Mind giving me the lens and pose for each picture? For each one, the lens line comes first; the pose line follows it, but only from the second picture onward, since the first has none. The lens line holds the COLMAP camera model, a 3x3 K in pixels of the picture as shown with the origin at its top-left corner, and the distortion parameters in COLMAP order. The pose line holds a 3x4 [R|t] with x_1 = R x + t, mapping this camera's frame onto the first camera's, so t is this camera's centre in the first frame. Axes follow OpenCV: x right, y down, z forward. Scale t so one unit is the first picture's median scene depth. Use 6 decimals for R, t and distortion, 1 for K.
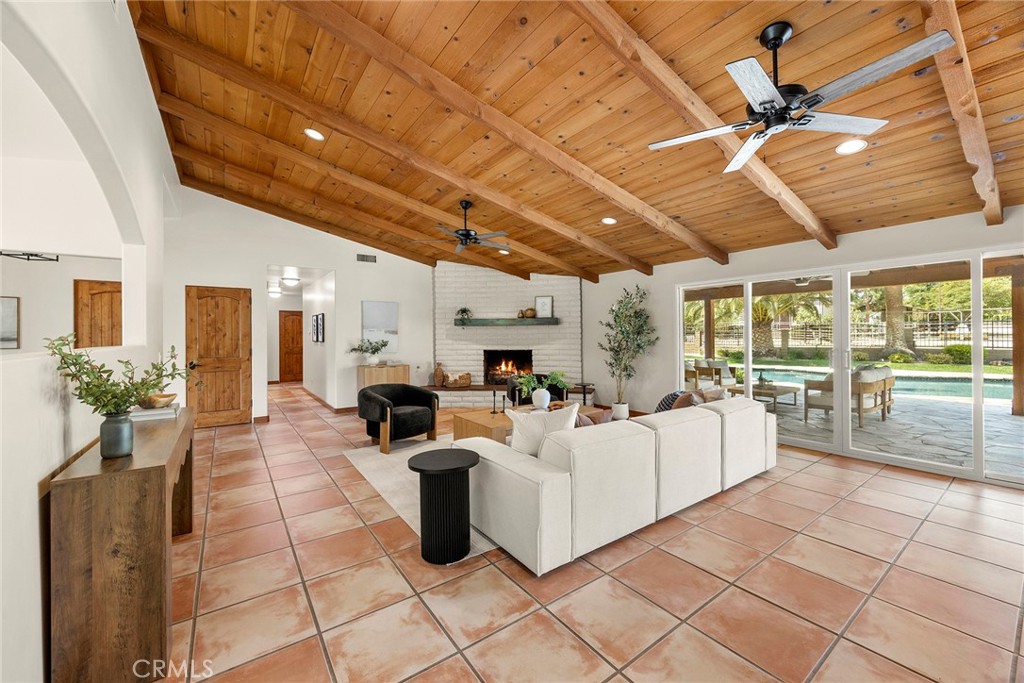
lens RADIAL K [[393.5, 0, 512.6], [0, 393.5, 337.8], [0, 0, 1]] dist [0.000819, -0.000113]
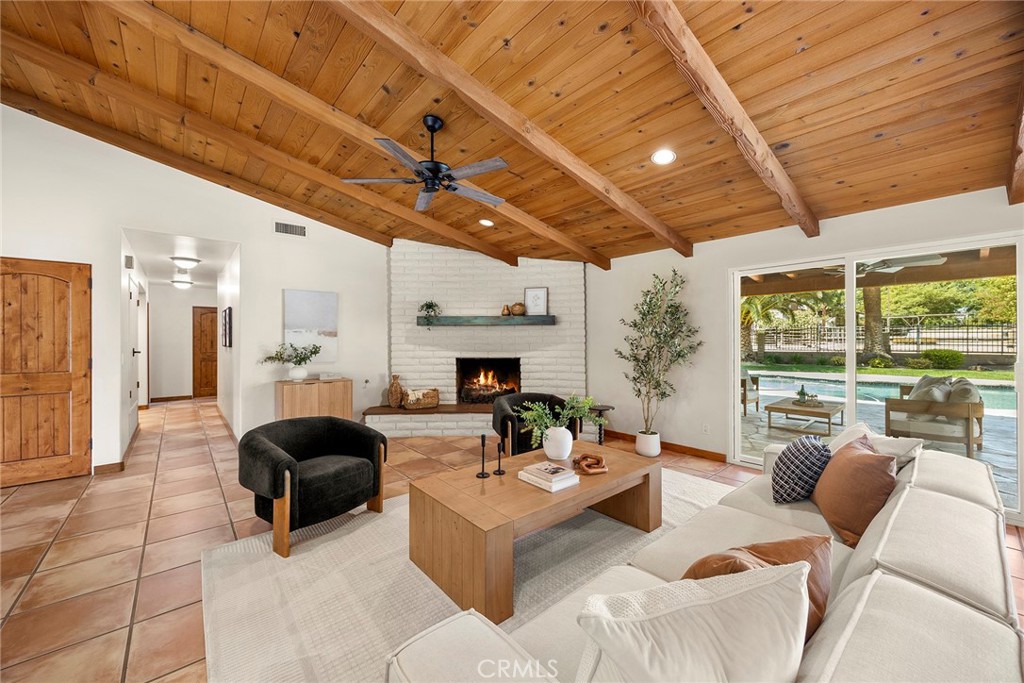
lens RADIAL K [[393.5, 0, 511.0], [0, 393.5, 340.1], [0, 0, 1]] dist [0.000819, -0.000113]
pose [[0.996831, 0.002414, 0.079508, -0.036170], [-0.002192, 0.999993, -0.002890, -0.001442], [-0.079515, 0.002706, 0.996830, 0.302073]]
